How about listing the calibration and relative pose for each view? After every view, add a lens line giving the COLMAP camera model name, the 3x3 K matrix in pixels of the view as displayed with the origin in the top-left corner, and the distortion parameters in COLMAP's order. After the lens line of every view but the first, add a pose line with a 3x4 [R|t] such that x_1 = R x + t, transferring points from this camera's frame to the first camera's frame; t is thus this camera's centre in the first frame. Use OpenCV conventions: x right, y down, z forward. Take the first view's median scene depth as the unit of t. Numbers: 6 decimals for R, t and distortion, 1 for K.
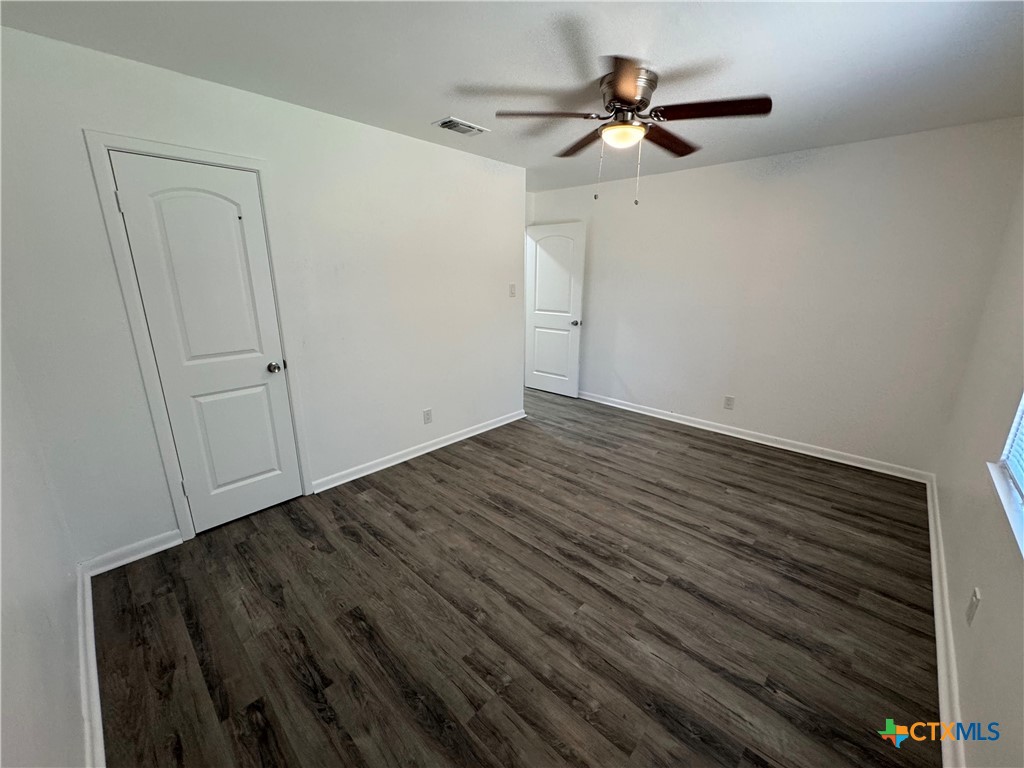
lens RADIAL K [[409.2, 0, 513.9], [0, 409.2, 378.9], [0, 0, 1]] dist [-0.001920, 0.000630]
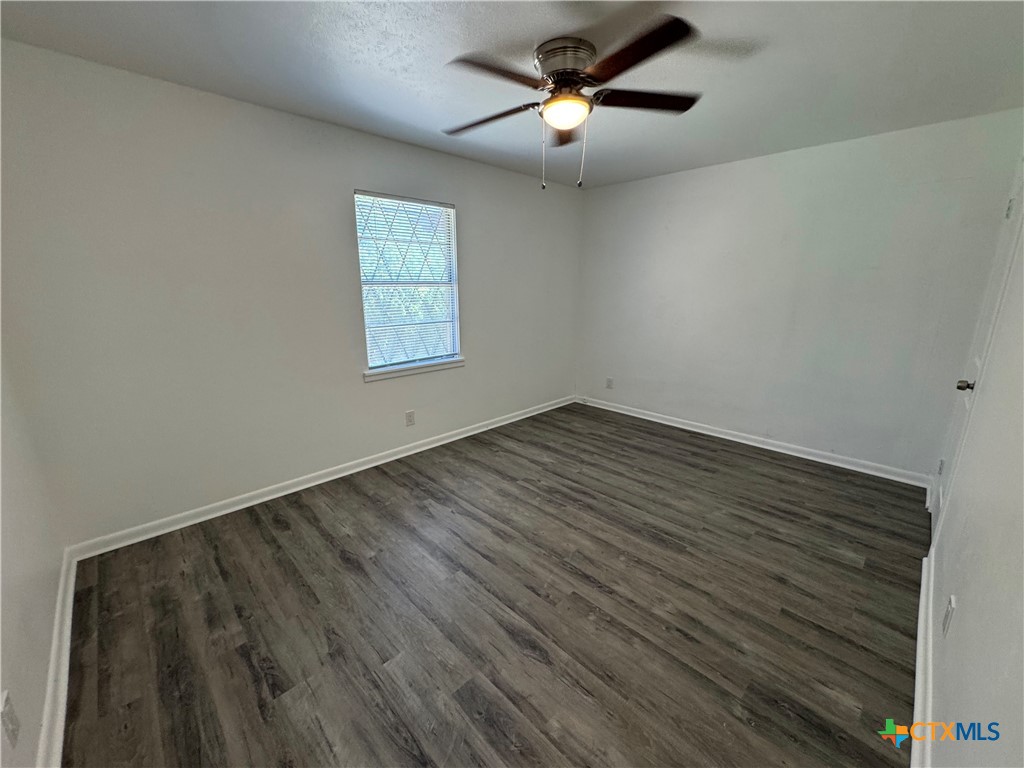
lens RADIAL K [[409.2, 0, 513.8], [0, 409.2, 382.9], [0, 0, 1]] dist [-0.001920, 0.000630]
pose [[-0.999354, -0.013194, 0.033425, 0.291086], [0.004219, 0.880645, 0.473758, -0.428000], [-0.035686, 0.473593, -0.880020, 1.786998]]
